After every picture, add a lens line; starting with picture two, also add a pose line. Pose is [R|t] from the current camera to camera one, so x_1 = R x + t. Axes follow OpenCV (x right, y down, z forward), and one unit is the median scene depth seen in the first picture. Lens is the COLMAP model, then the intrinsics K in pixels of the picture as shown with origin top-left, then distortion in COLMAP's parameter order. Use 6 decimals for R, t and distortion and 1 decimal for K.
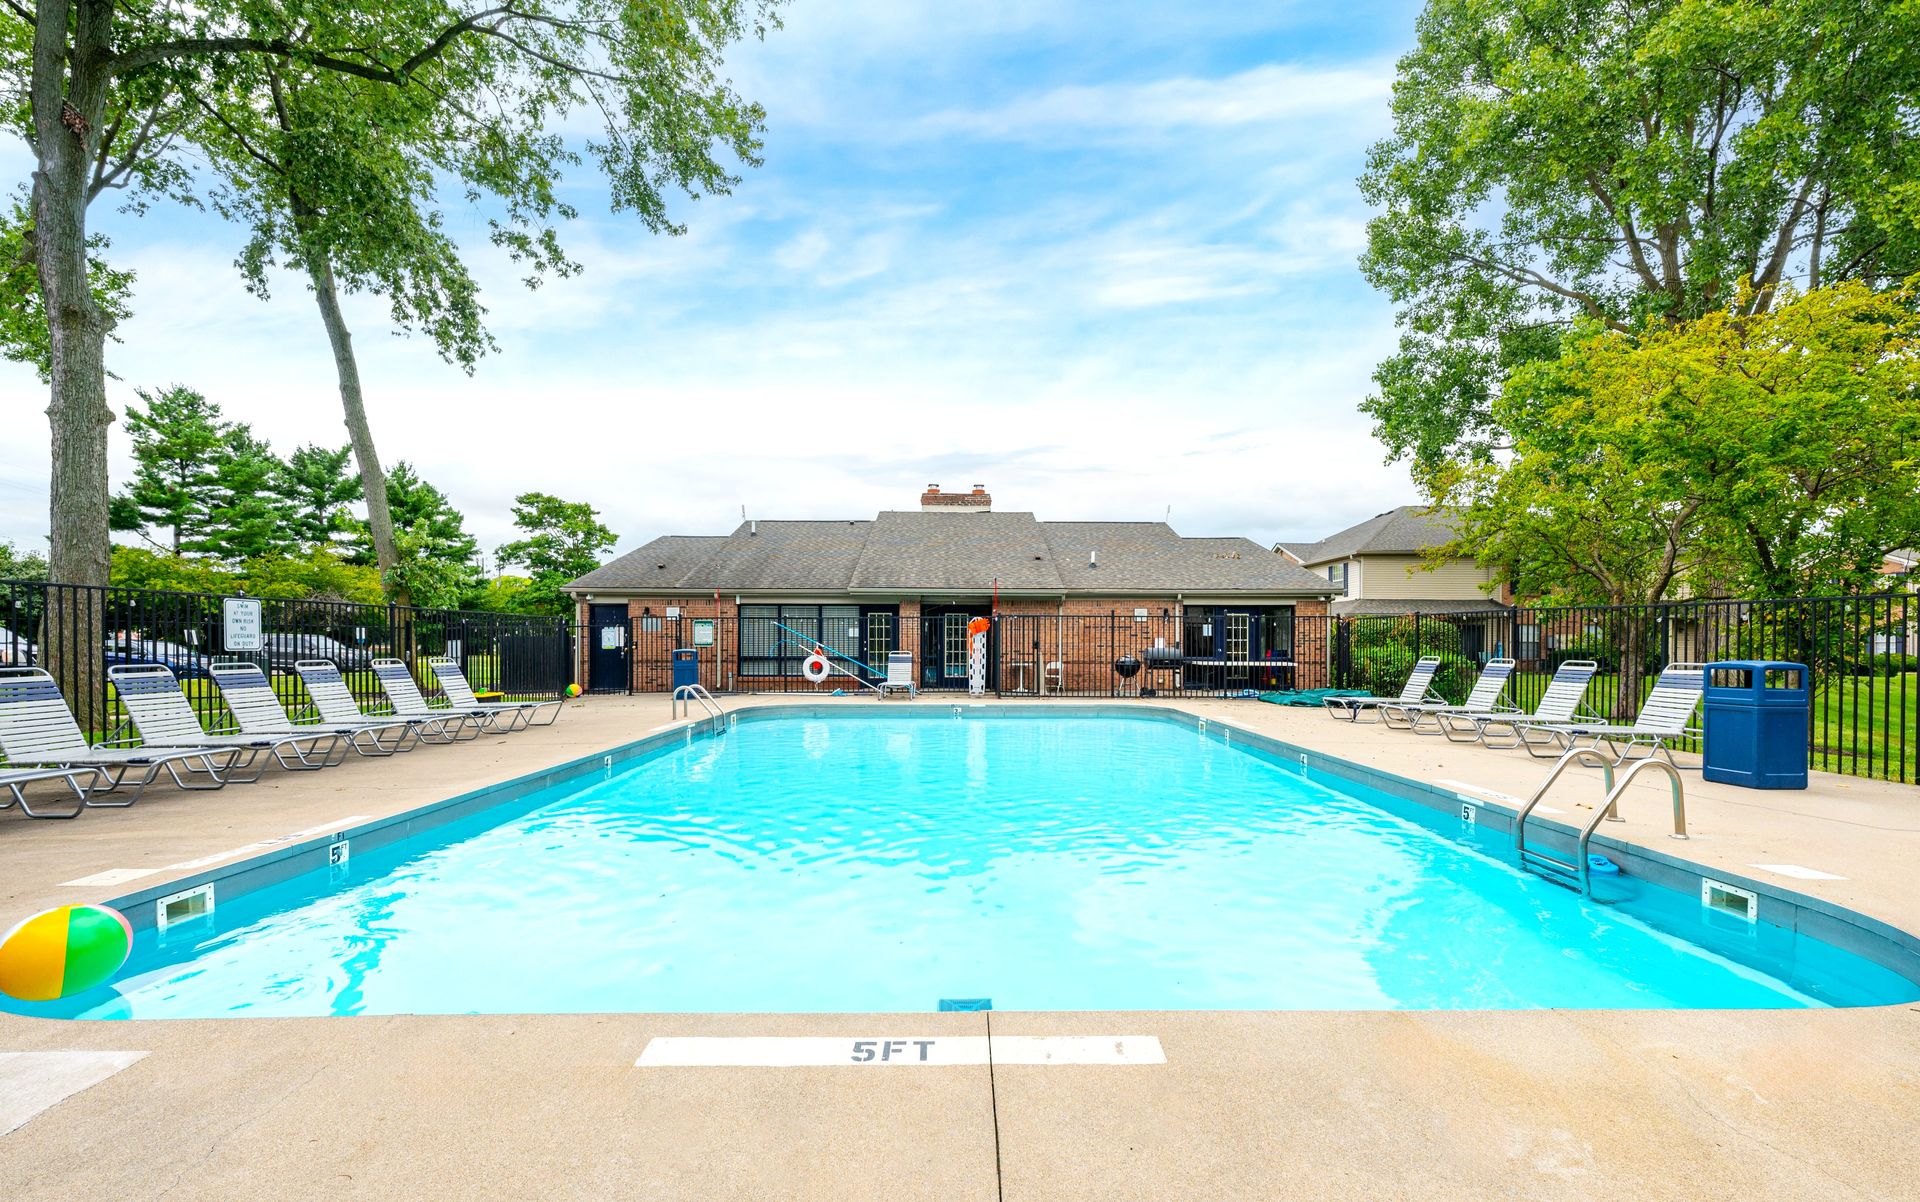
lens RADIAL K [[782.1, 0, 962.0], [0, 782.1, 631.9], [0, 0, 1]] dist [-0.002012, 0.000155]
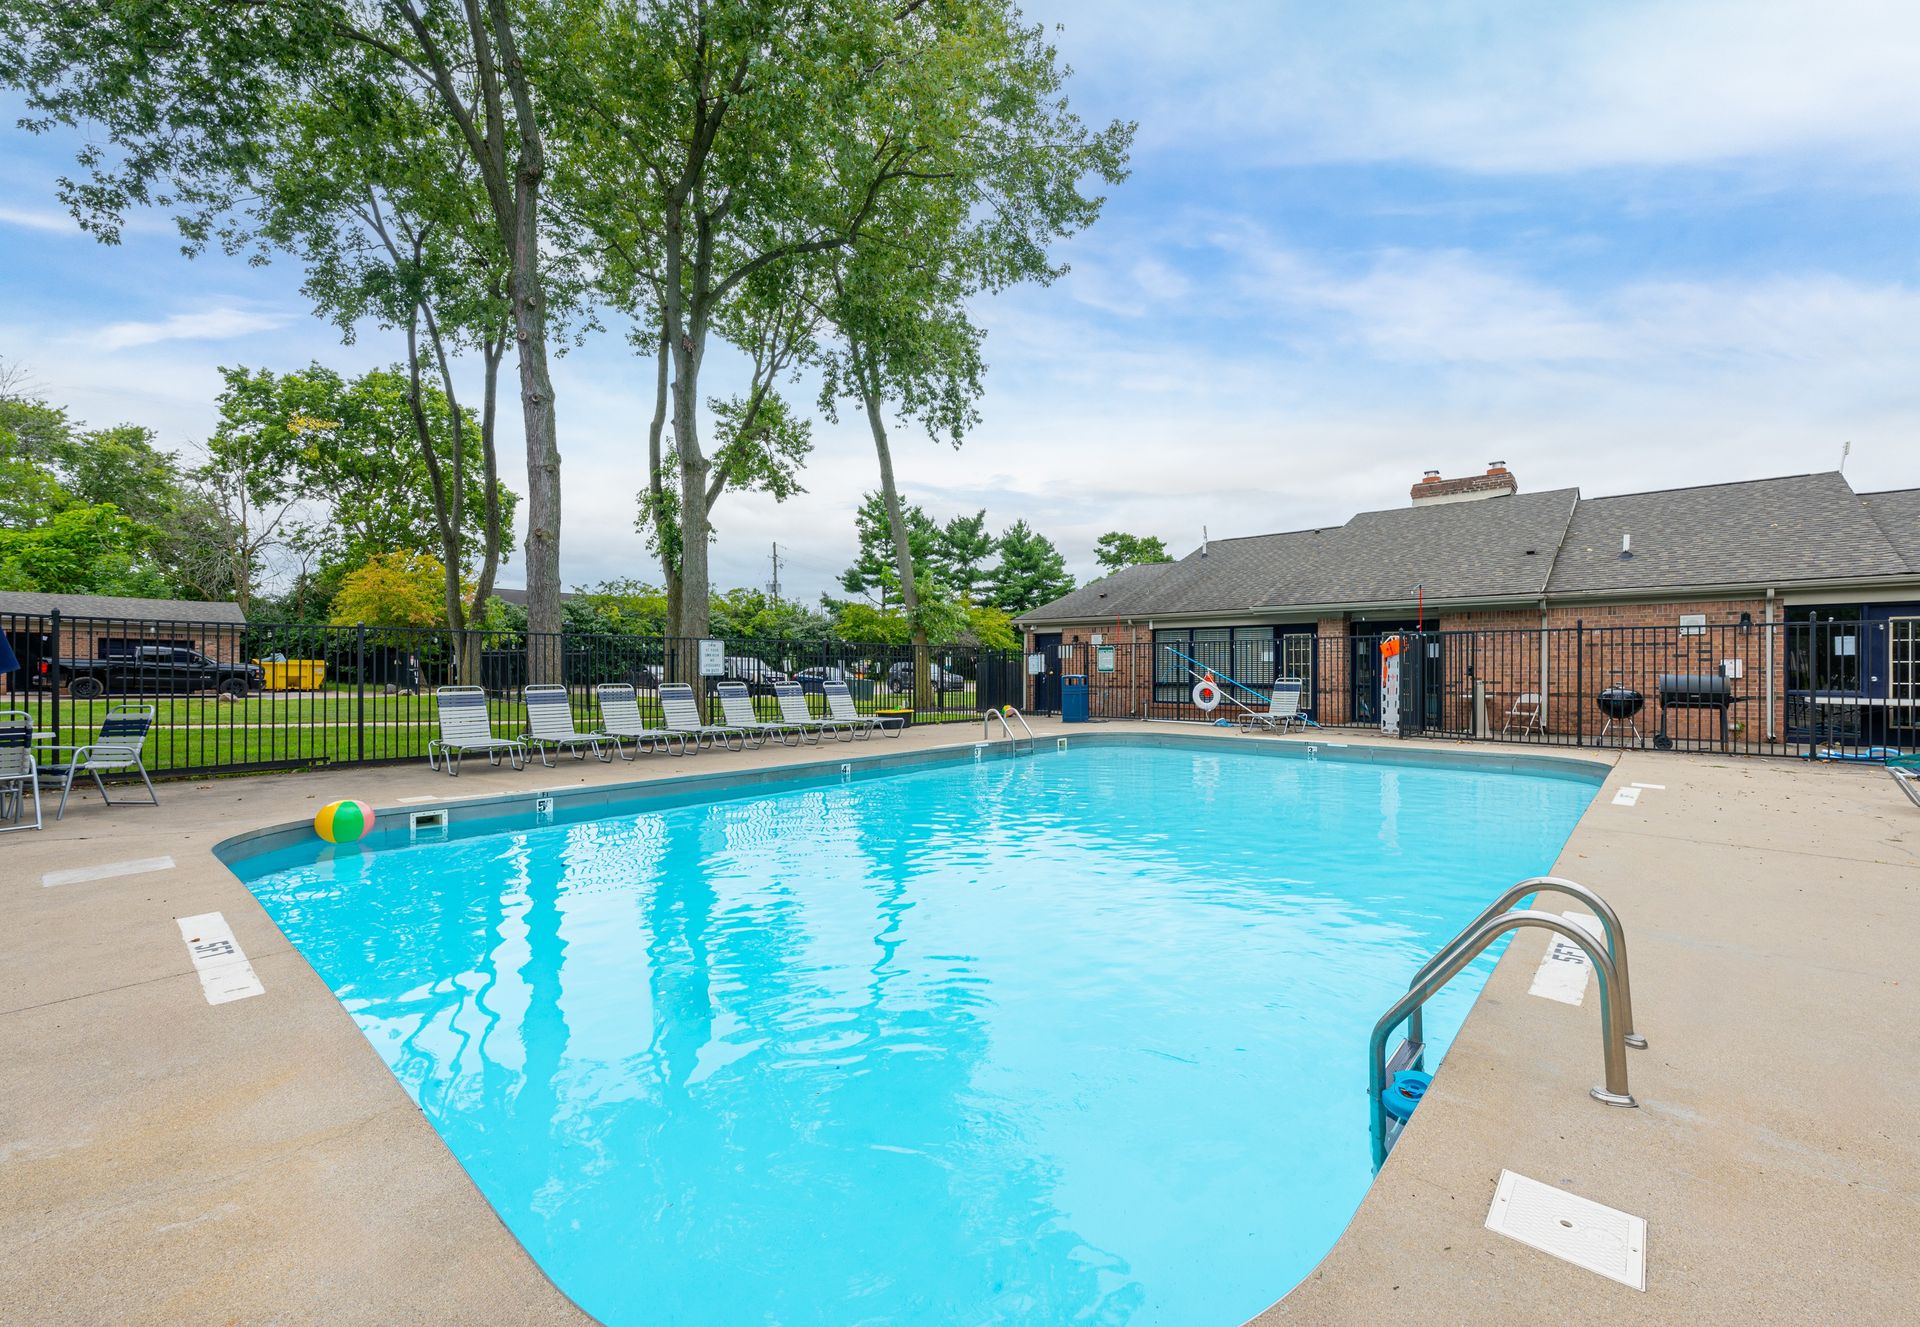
lens RADIAL K [[793.5, 0, 960.0], [0, 793.5, 663.5], [0, 0, 1]] dist [0.000530, 0.000190]
pose [[0.741248, -0.006636, -0.671198, 0.208140], [0.012590, 0.999913, 0.004018, 0.000542], [0.671113, -0.011429, 0.741267, 0.088524]]
